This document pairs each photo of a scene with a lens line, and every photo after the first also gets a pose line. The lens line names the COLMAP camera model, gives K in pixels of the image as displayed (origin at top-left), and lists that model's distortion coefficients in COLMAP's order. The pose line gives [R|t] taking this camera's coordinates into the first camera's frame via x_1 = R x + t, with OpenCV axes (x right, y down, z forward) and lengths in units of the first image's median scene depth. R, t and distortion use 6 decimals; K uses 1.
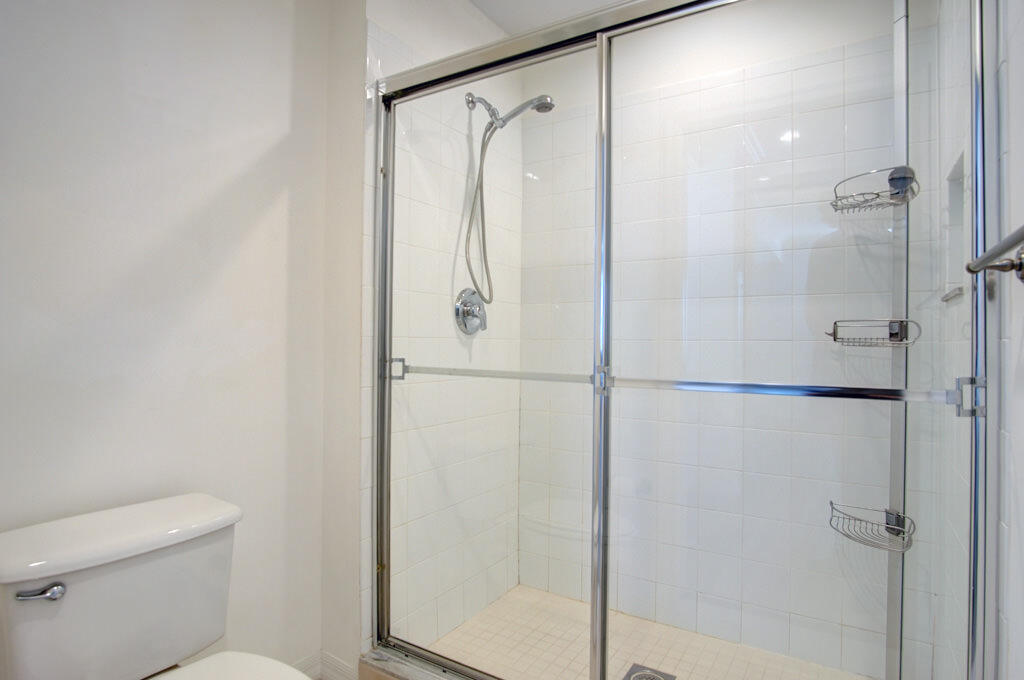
lens RADIAL K [[565.2, 0, 519.1], [0, 565.2, 340.1], [0, 0, 1]] dist [-0.007698, -0.000869]
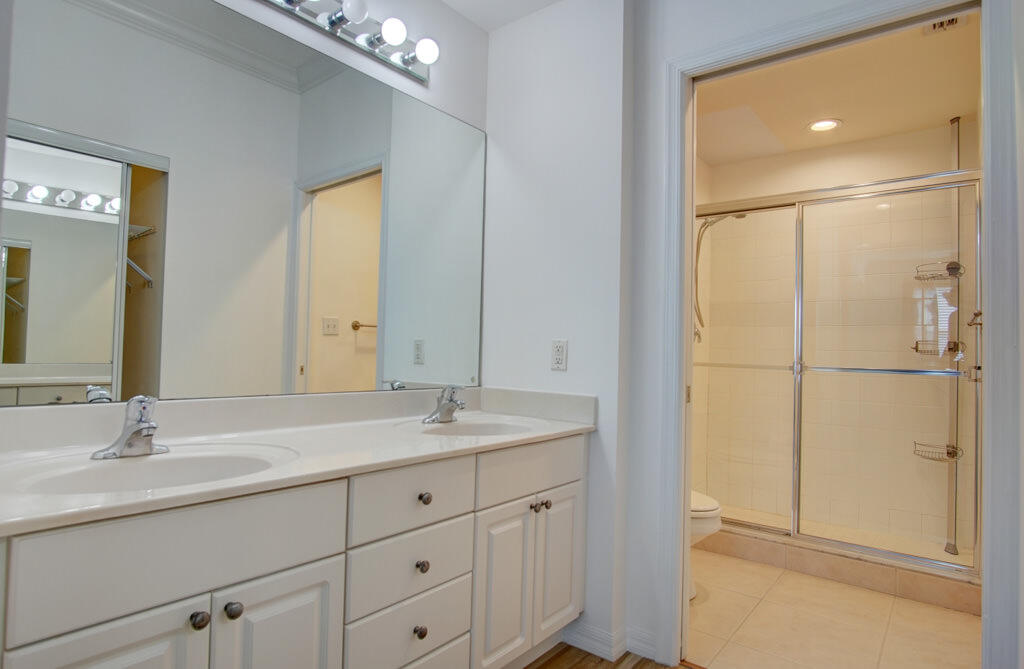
lens RADIAL K [[572.8, 0, 512.0], [0, 572.8, 334.5], [0, 0, 1]] dist [0.000029, -0.000357]
pose [[0.994715, 0.013958, -0.101717, -0.617835], [-0.016428, 0.999589, -0.023484, 0.011302], [0.101347, 0.025031, 0.994536, -1.089190]]
